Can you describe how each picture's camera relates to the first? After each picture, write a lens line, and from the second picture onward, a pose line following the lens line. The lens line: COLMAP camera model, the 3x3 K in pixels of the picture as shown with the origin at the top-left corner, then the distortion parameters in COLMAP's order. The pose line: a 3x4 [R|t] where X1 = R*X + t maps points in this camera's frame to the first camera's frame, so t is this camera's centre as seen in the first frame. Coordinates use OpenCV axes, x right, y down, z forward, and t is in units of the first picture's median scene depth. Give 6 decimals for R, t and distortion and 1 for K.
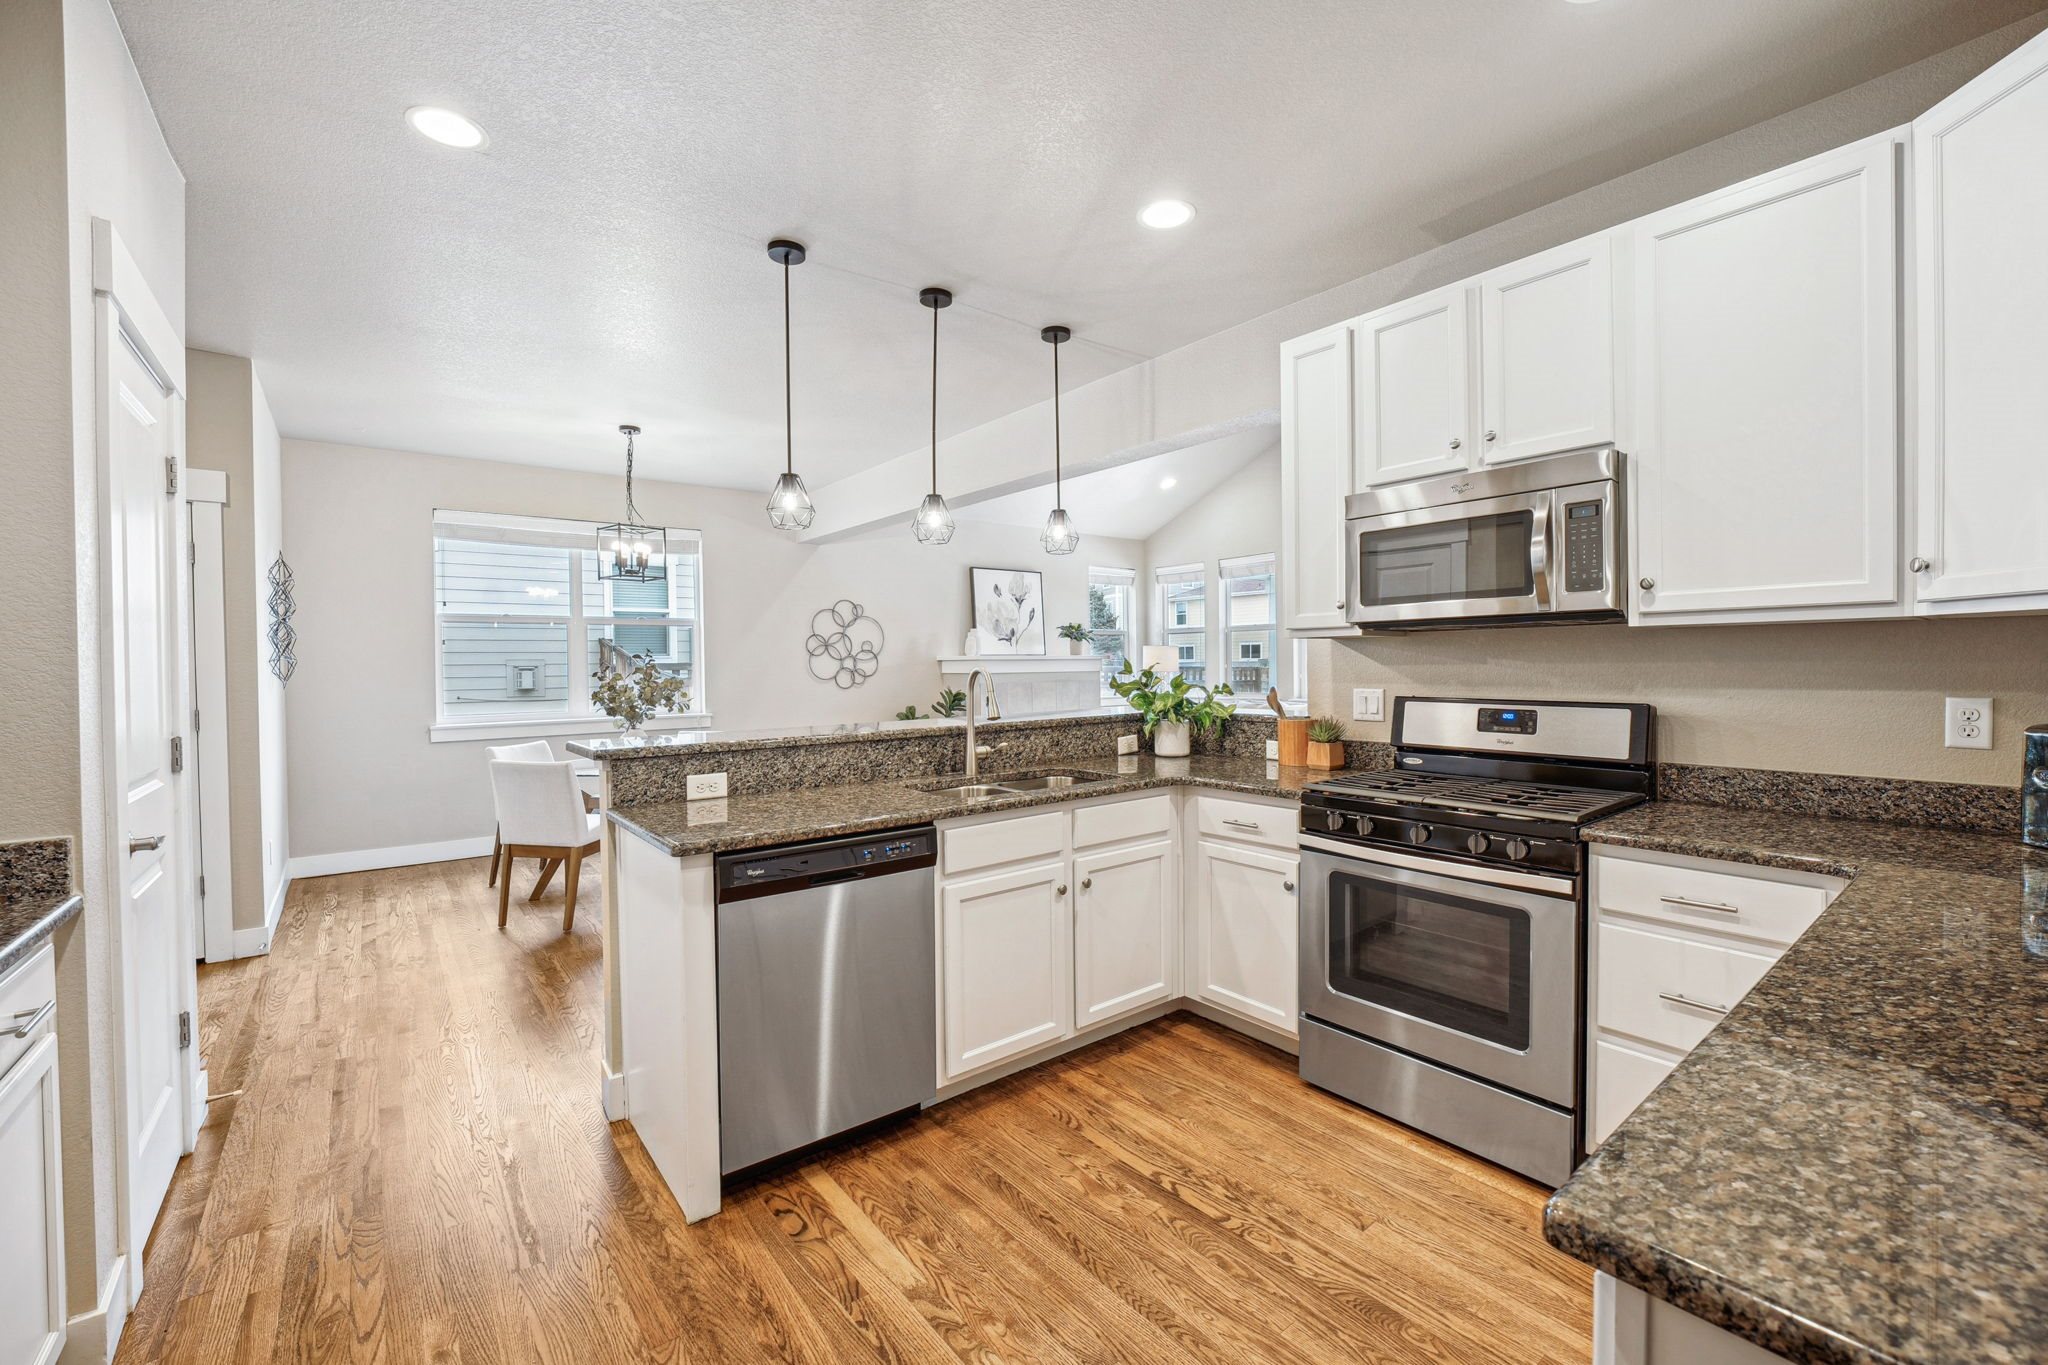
lens RADIAL K [[851.5, 0, 1023.2], [0, 851.5, 675.6], [0, 0, 1]] dist [-0.002043, -0.000154]
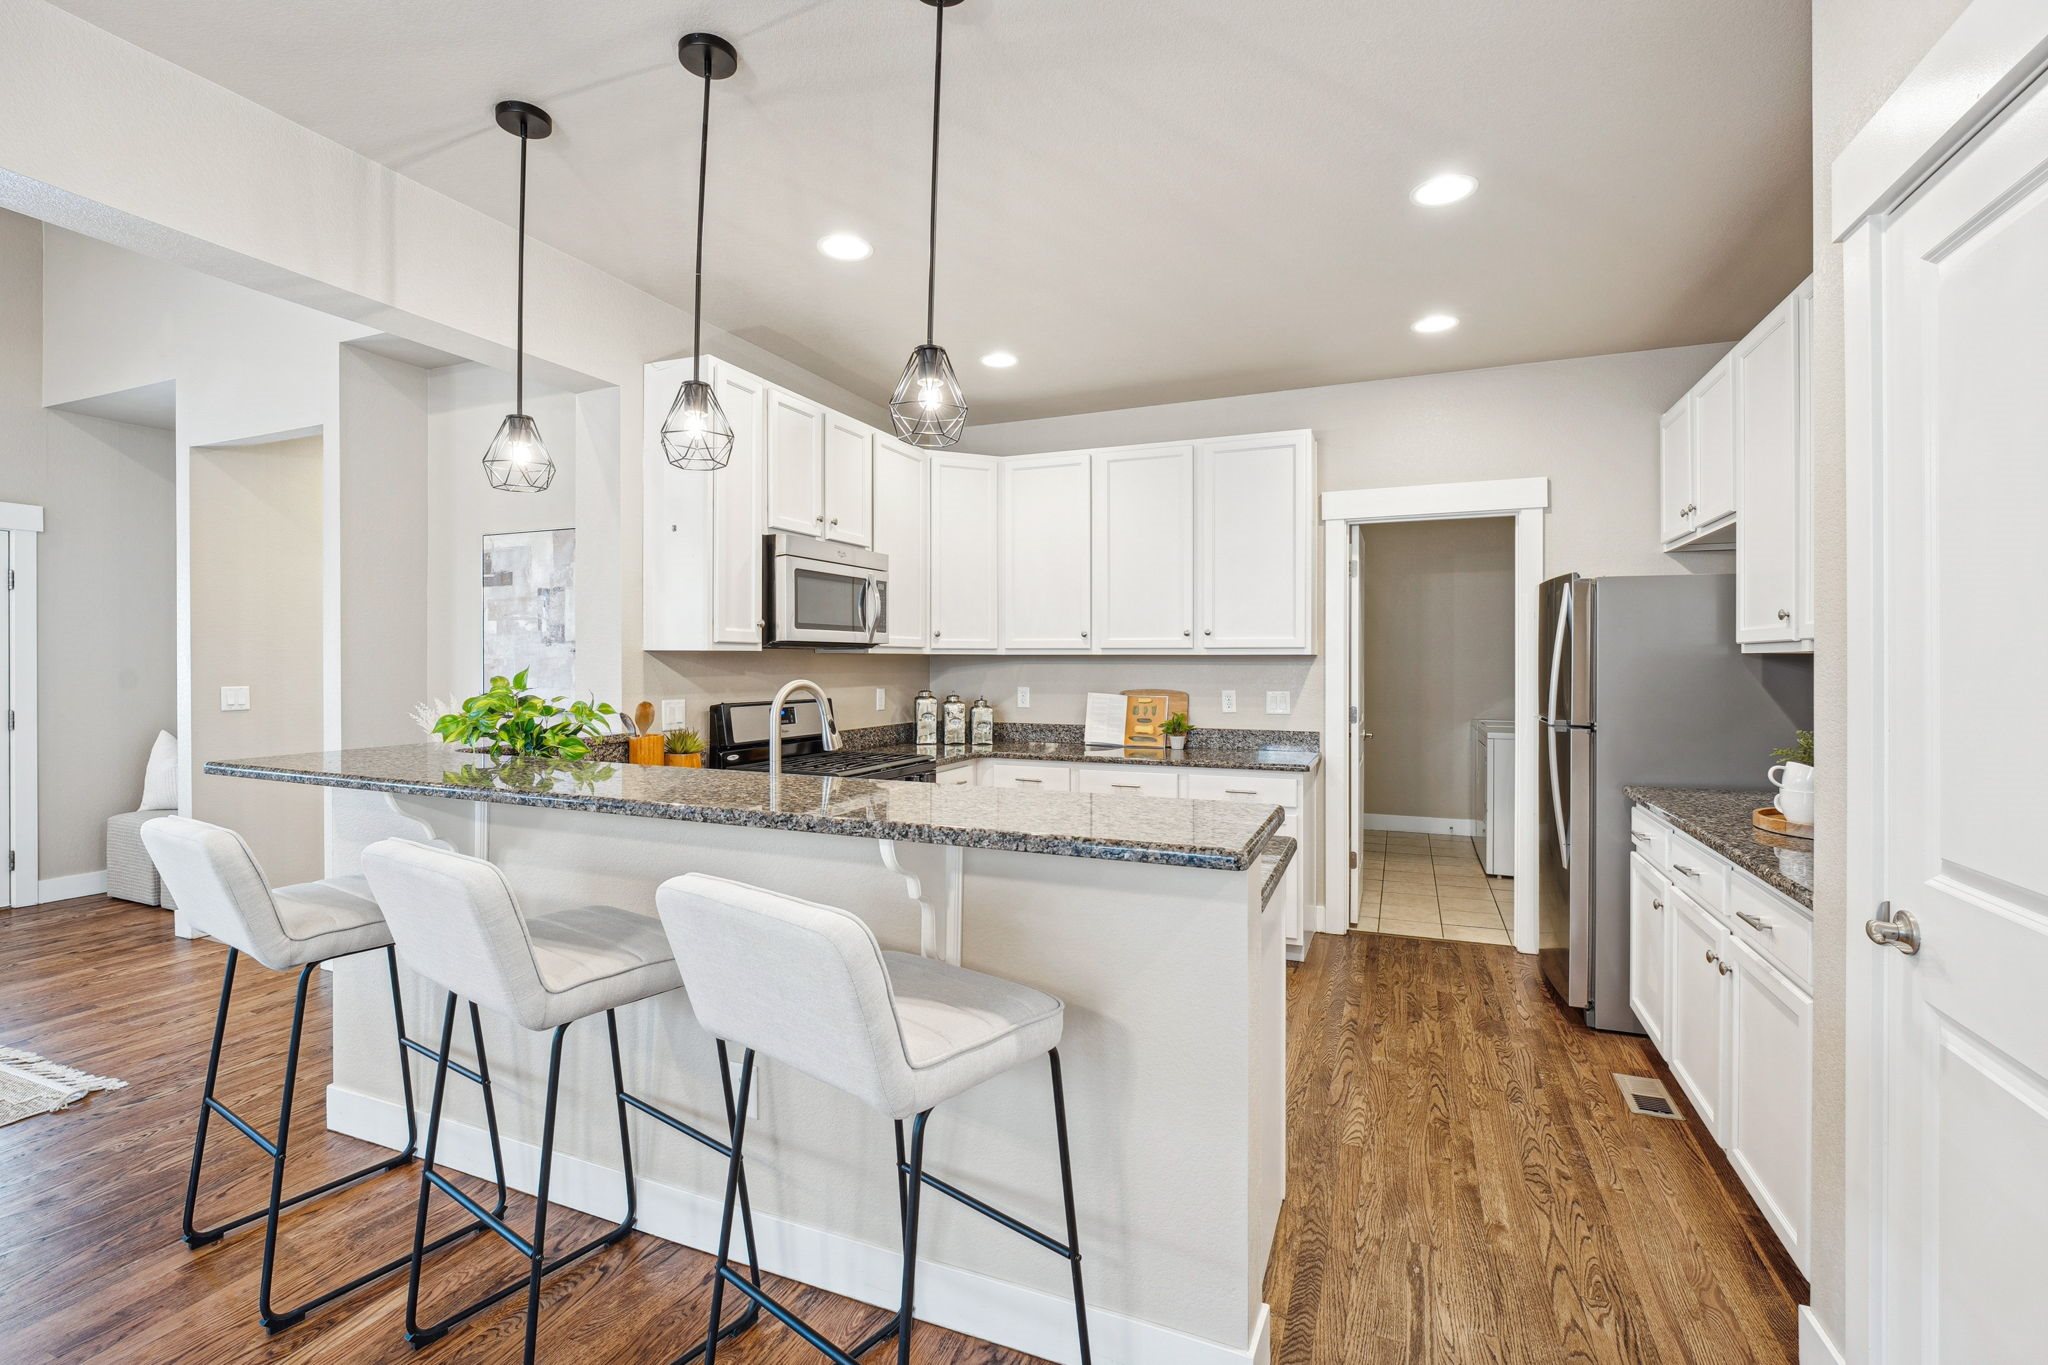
lens RADIAL K [[910.7, 0, 1021.6], [0, 910.7, 664.1], [0, 0, 1]] dist [-0.011945, 0.000082]
pose [[-0.492828, 0.007685, 0.870093, -0.328340], [0.015302, 0.999883, -0.000165, -0.009374], [-0.869992, 0.013233, -0.492888, 0.491763]]
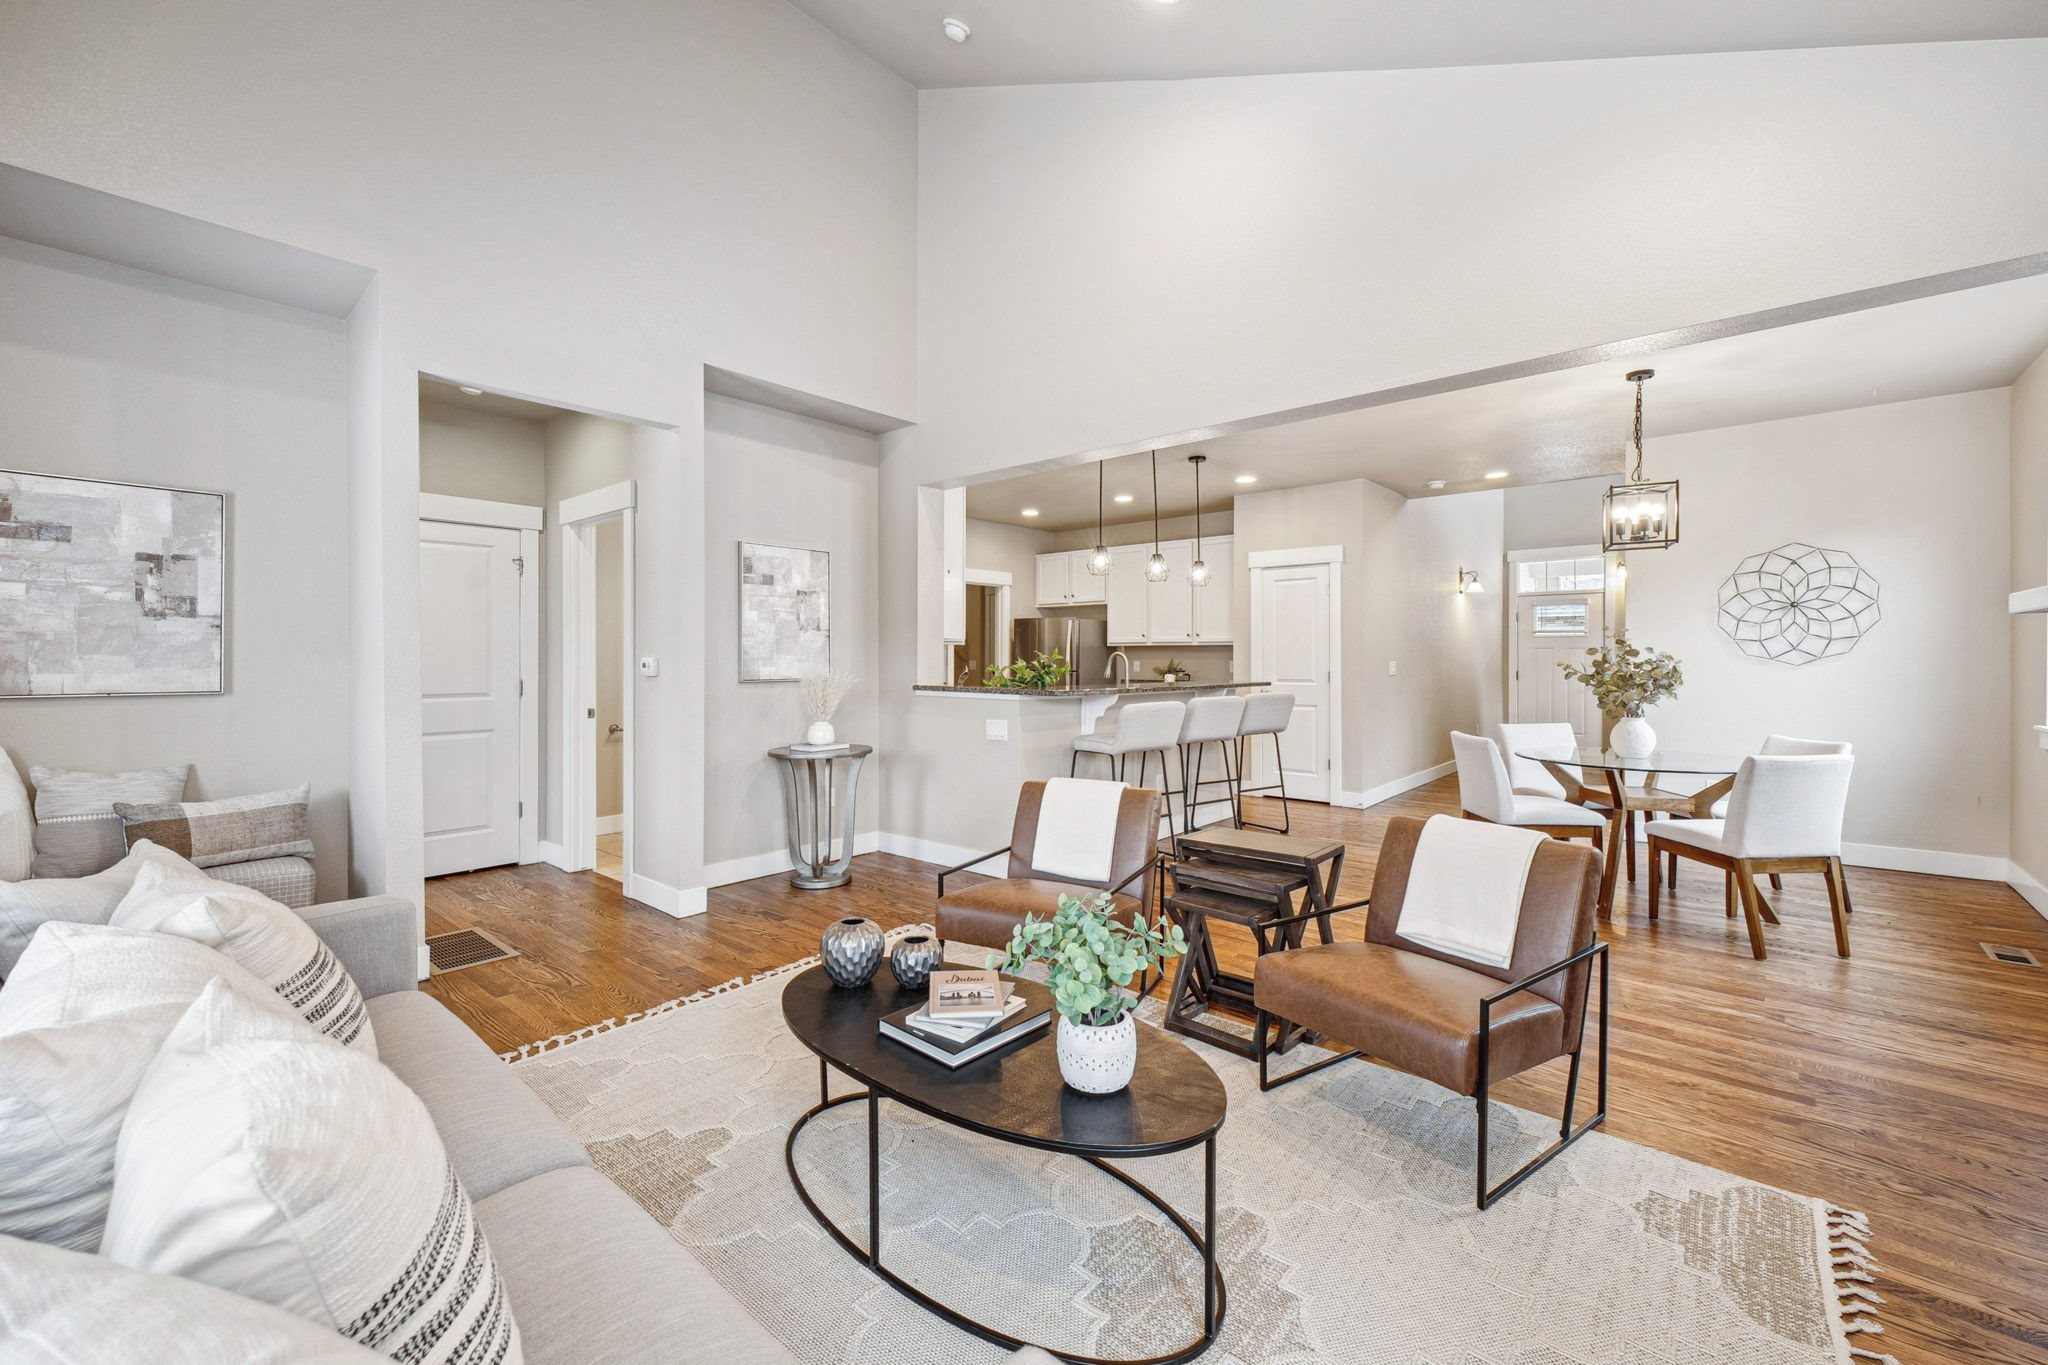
lens RADIAL K [[843.3, 0, 1017.8], [0, 843.3, 660.4], [0, 0, 1]] dist [0.009475, 0.000137]
pose [[-0.980595, 0.012119, -0.195671, 0.226292], [0.008447, 0.999772, 0.019587, -0.013528], [0.195864, 0.017555, -0.980474, 1.168018]]
